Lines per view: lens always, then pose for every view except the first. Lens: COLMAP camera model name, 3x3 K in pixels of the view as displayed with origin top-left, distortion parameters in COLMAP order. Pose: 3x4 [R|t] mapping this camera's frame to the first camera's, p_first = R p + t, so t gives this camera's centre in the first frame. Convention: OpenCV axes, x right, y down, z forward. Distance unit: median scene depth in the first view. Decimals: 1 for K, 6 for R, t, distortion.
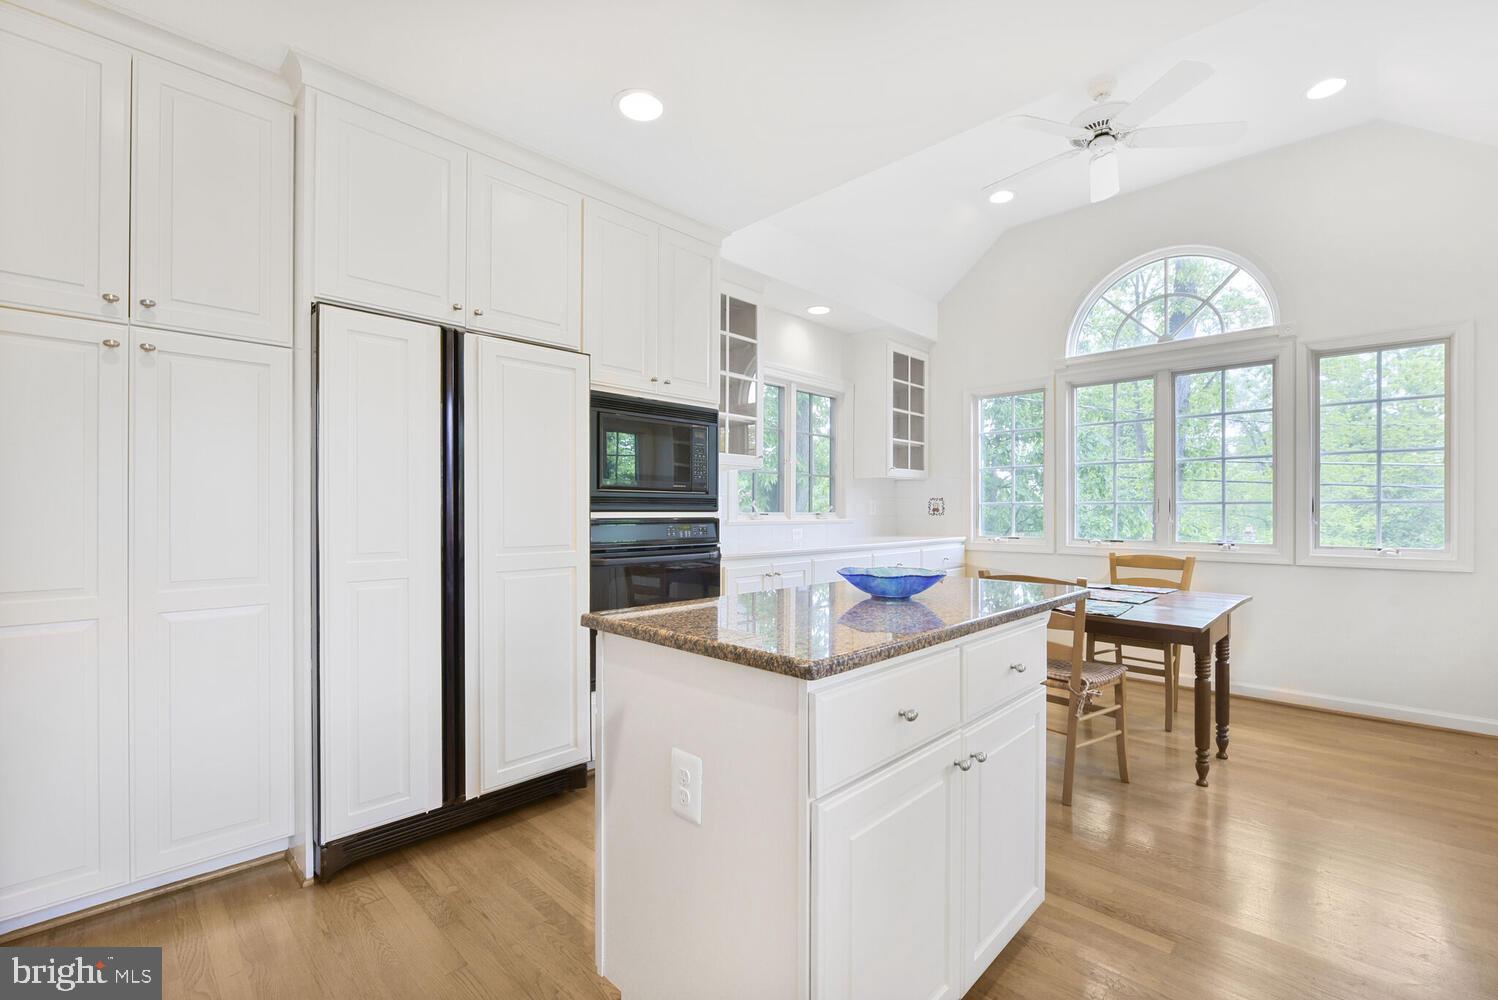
lens RADIAL K [[645.3, 0, 746.5], [0, 645.3, 507.5], [0, 0, 1]] dist [-0.003106, -0.000019]
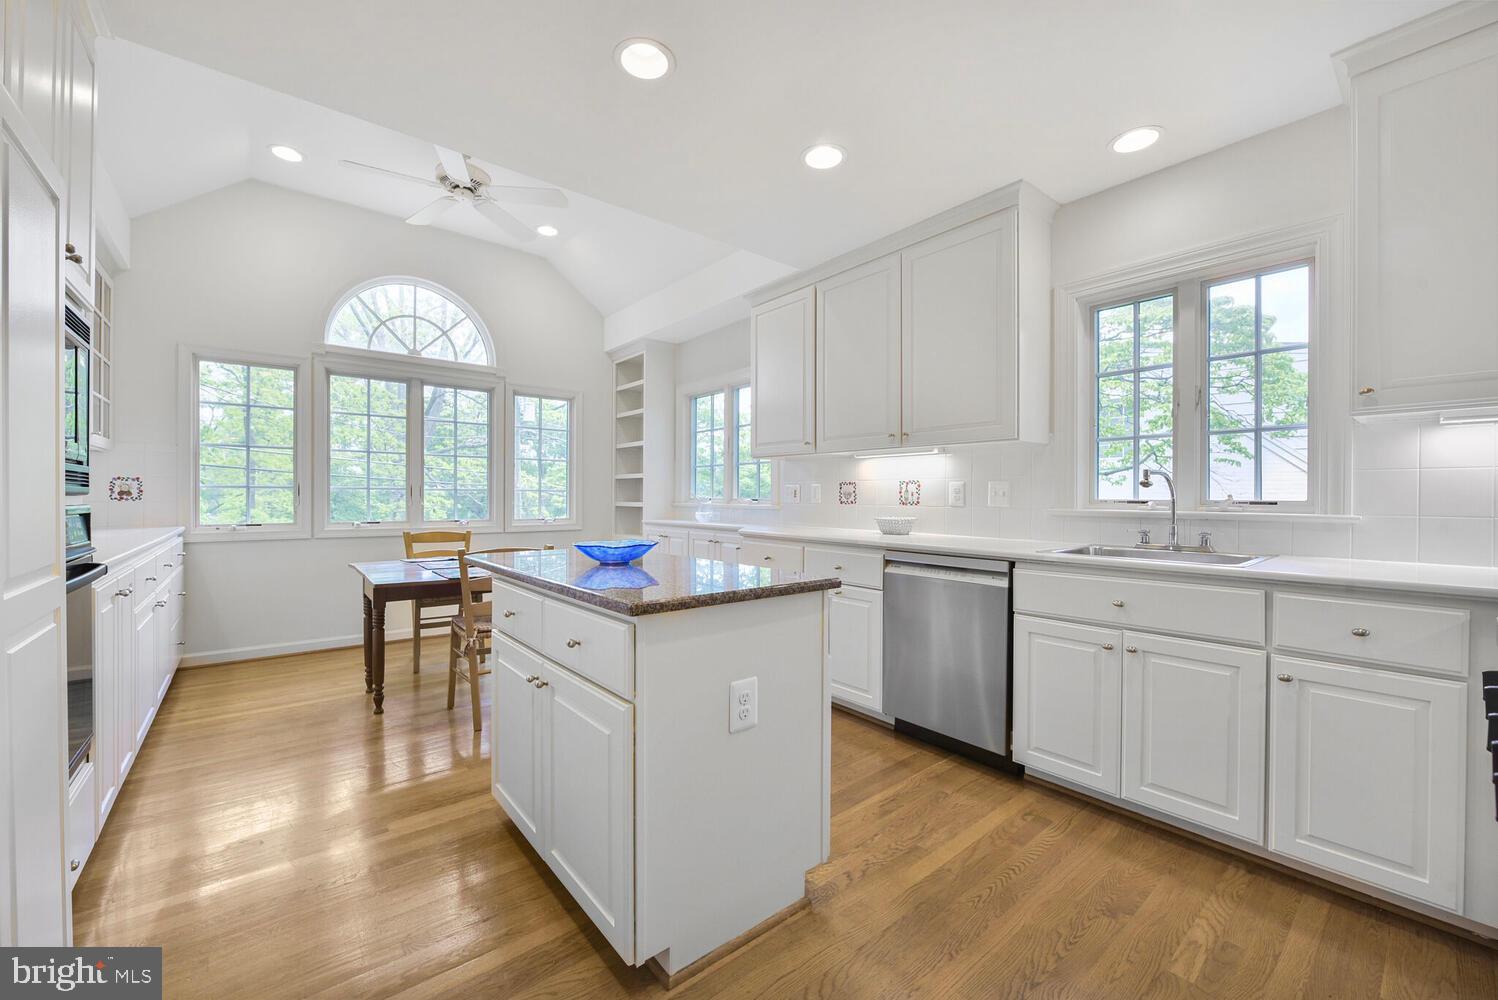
lens RADIAL K [[592.8, 0, 747.0], [0, 592.8, 498.1], [0, 0, 1]] dist [-0.001394, -0.000090]
pose [[0.110646, -0.000325, 0.993860, -0.407292], [-0.006896, 0.999976, 0.001095, 0.004842], [-0.993836, -0.006975, 0.110641, 0.274996]]
